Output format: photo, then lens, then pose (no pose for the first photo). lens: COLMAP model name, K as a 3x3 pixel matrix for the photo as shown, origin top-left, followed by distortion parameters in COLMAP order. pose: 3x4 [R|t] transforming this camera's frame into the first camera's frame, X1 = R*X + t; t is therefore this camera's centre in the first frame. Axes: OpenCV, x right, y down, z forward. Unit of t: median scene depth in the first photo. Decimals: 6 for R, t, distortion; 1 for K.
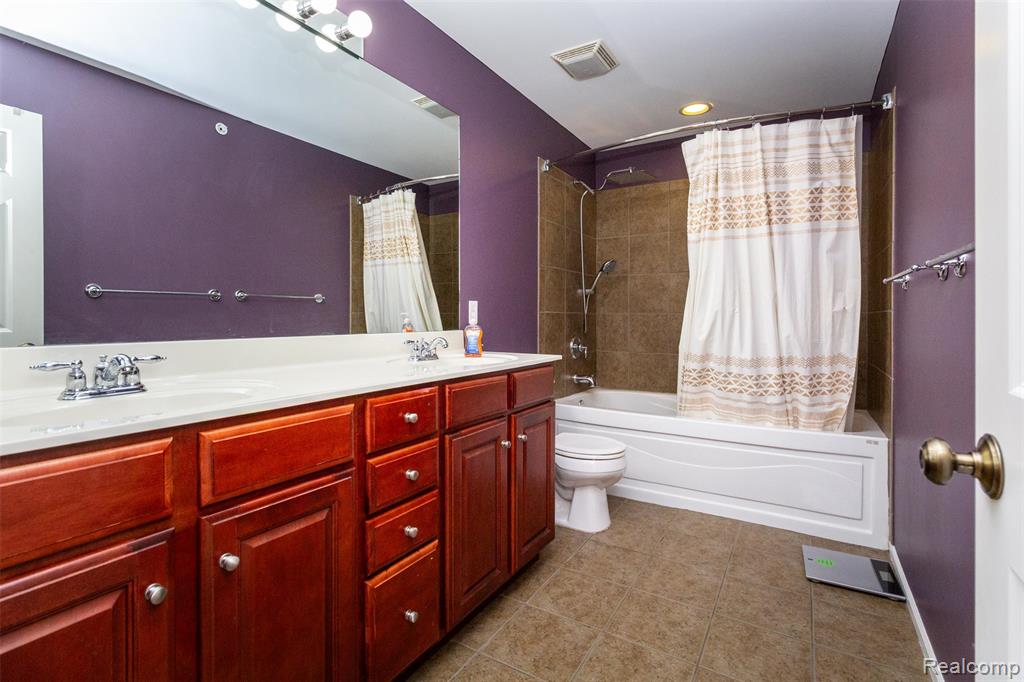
lens RADIAL K [[481.1, 0, 513.9], [0, 481.1, 319.0], [0, 0, 1]] dist [-0.003077, -0.000289]
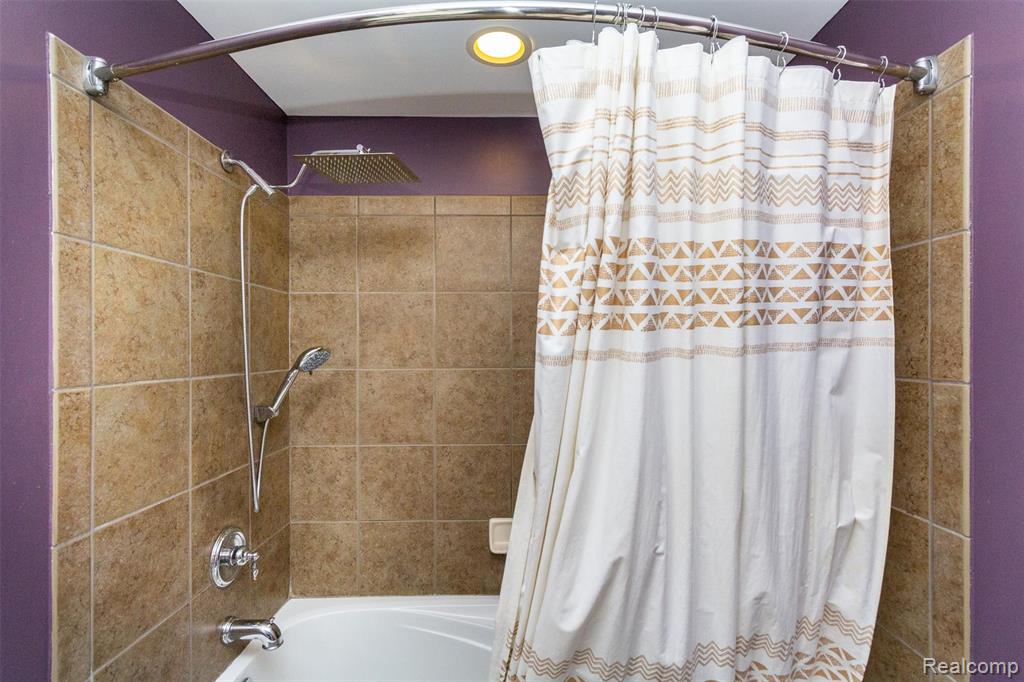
lens RADIAL K [[462.7, 0, 512.0], [0, 462.7, 341.0], [0, 0, 1]] dist [0.001905, 0.000163]
pose [[0.846682, -0.000591, 0.532098, 0.175898], [0.007556, 0.999912, -0.010913, -0.173056], [-0.532045, 0.013260, 0.846612, 0.751575]]
